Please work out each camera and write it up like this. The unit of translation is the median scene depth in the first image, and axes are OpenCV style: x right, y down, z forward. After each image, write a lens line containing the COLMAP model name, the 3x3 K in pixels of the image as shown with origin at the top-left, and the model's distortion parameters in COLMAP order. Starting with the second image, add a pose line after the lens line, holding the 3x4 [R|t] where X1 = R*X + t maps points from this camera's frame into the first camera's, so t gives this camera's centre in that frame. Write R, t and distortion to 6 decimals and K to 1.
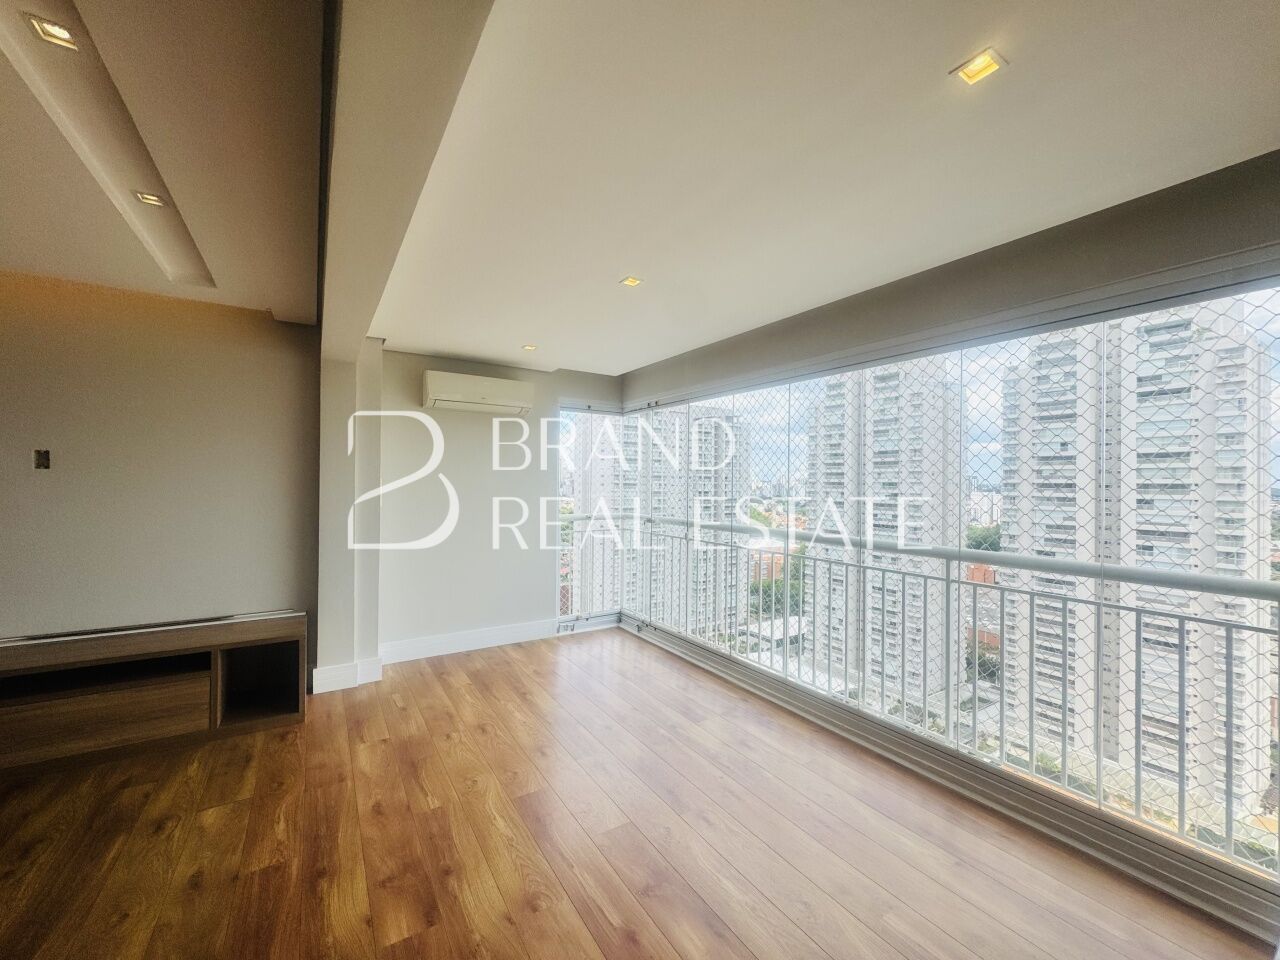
lens RADIAL K [[511.3, 0, 640.8], [0, 511.3, 477.9], [0, 0, 1]] dist [-0.004648, 0.000857]
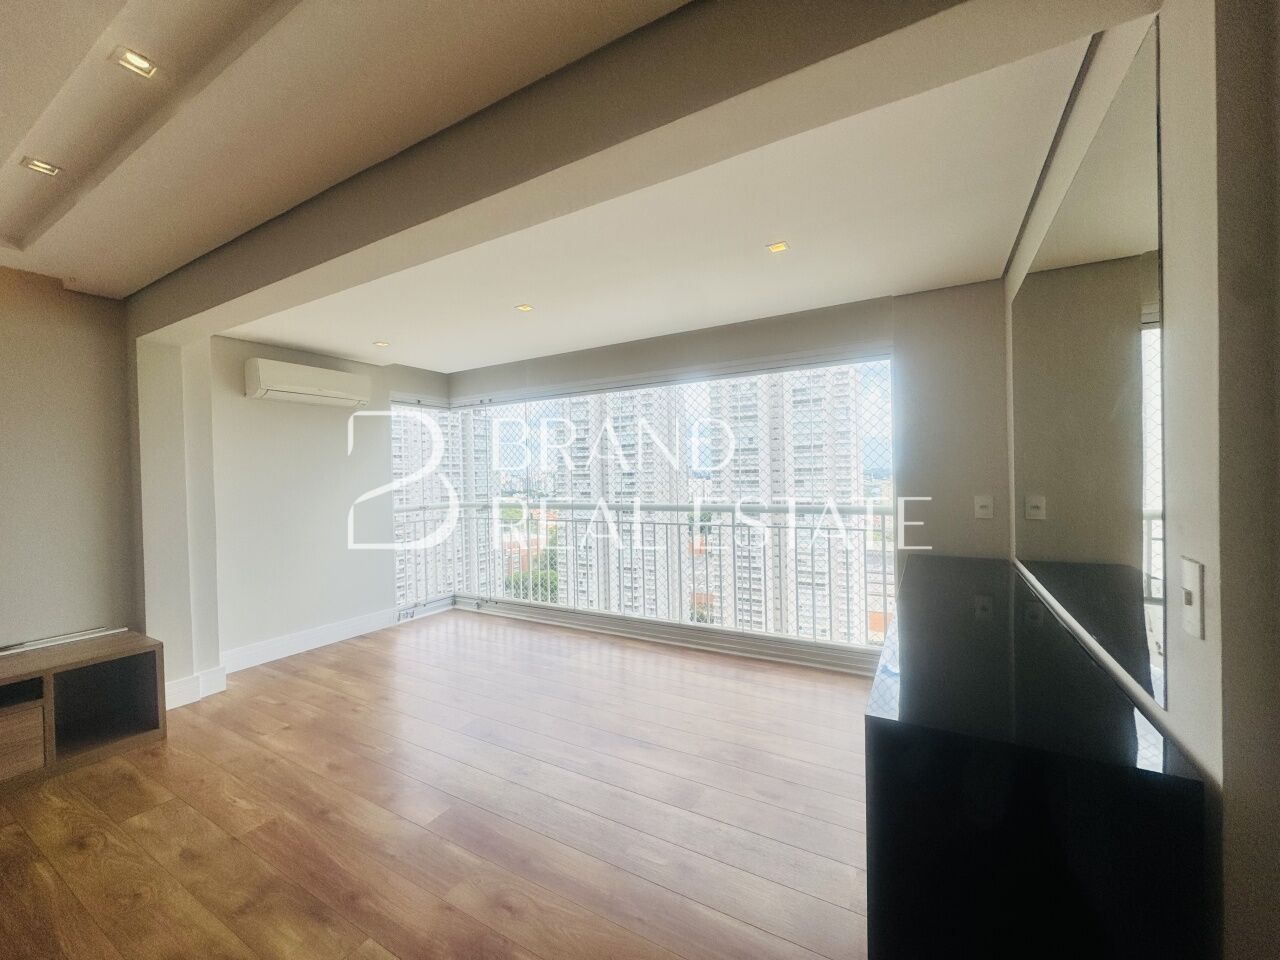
lens RADIAL K [[511.3, 0, 641.5], [0, 511.3, 477.8], [0, 0, 1]] dist [-0.004648, 0.000857]
pose [[0.885152, -0.032549, 0.464162, -0.193887], [0.027252, 0.999464, 0.018118, 0.009965], [-0.464504, -0.003388, 0.885565, -0.131868]]
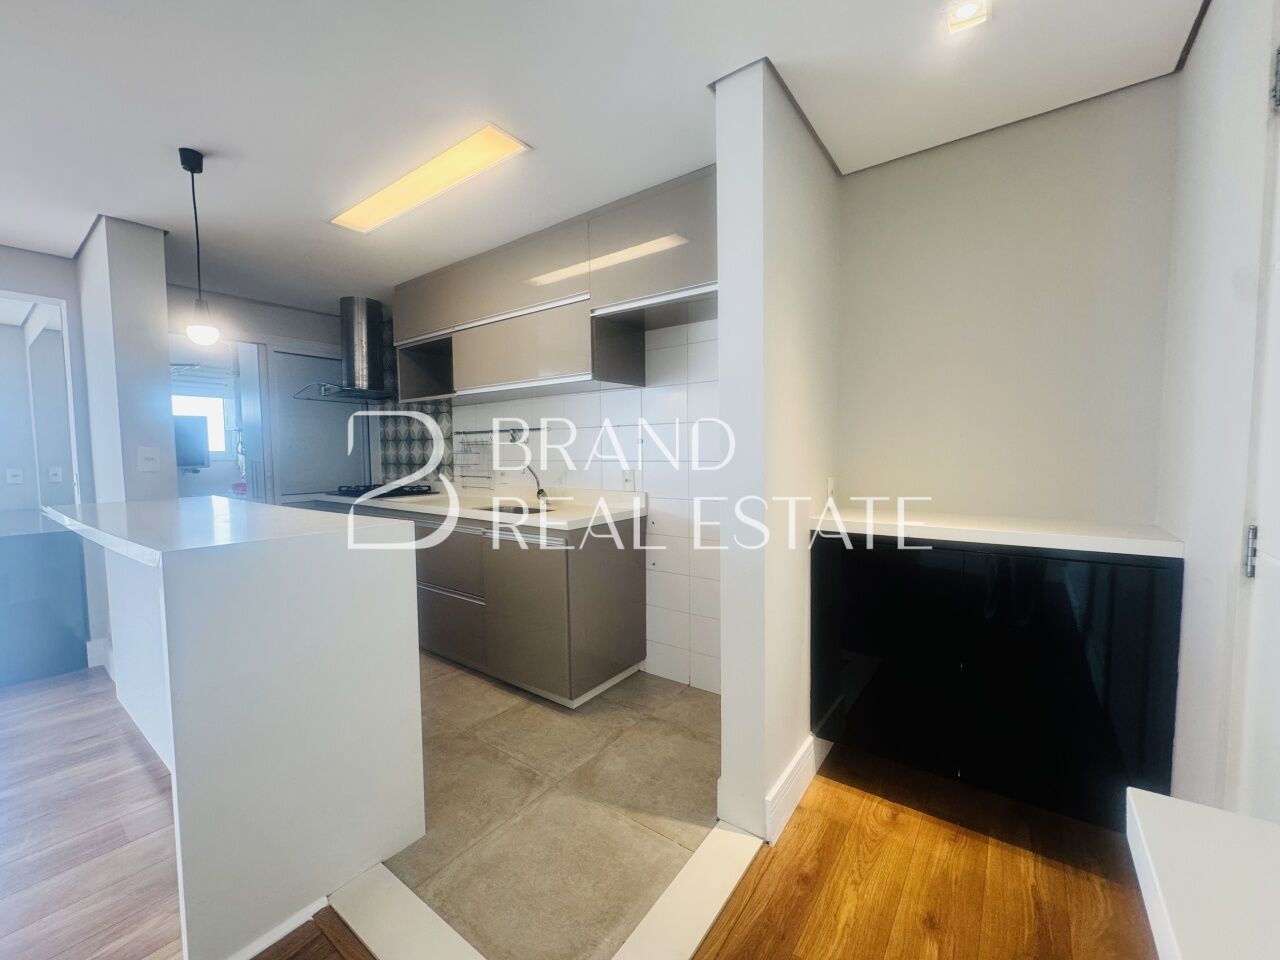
lens RADIAL K [[511.3, 0, 642.5], [0, 511.3, 478.3], [0, 0, 1]] dist [-0.004648, 0.000857]
pose [[-0.360192, -0.059765, 0.930962, -0.809494], [-0.002048, 0.997994, 0.063276, 0.010908], [-0.932876, 0.020884, -0.359592, -0.508379]]
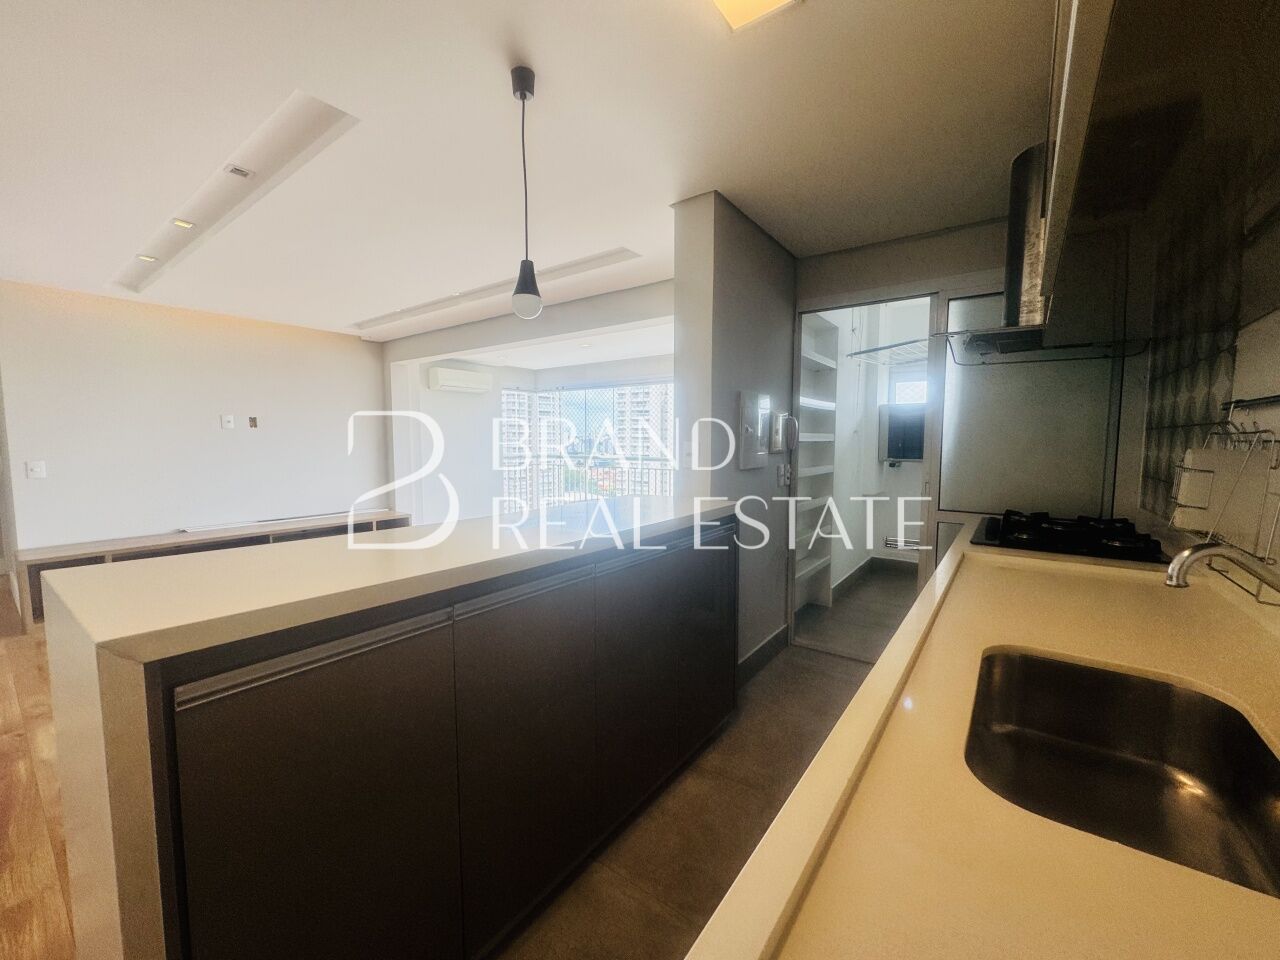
lens RADIAL K [[511.3, 0, 640.6], [0, 511.3, 479.4], [0, 0, 1]] dist [-0.004648, 0.000857]
pose [[0.934806, -0.036324, 0.353296, -0.326885], [0.004477, 0.995882, 0.090544, 0.004671], [-0.355130, -0.083060, 0.931119, -0.676804]]
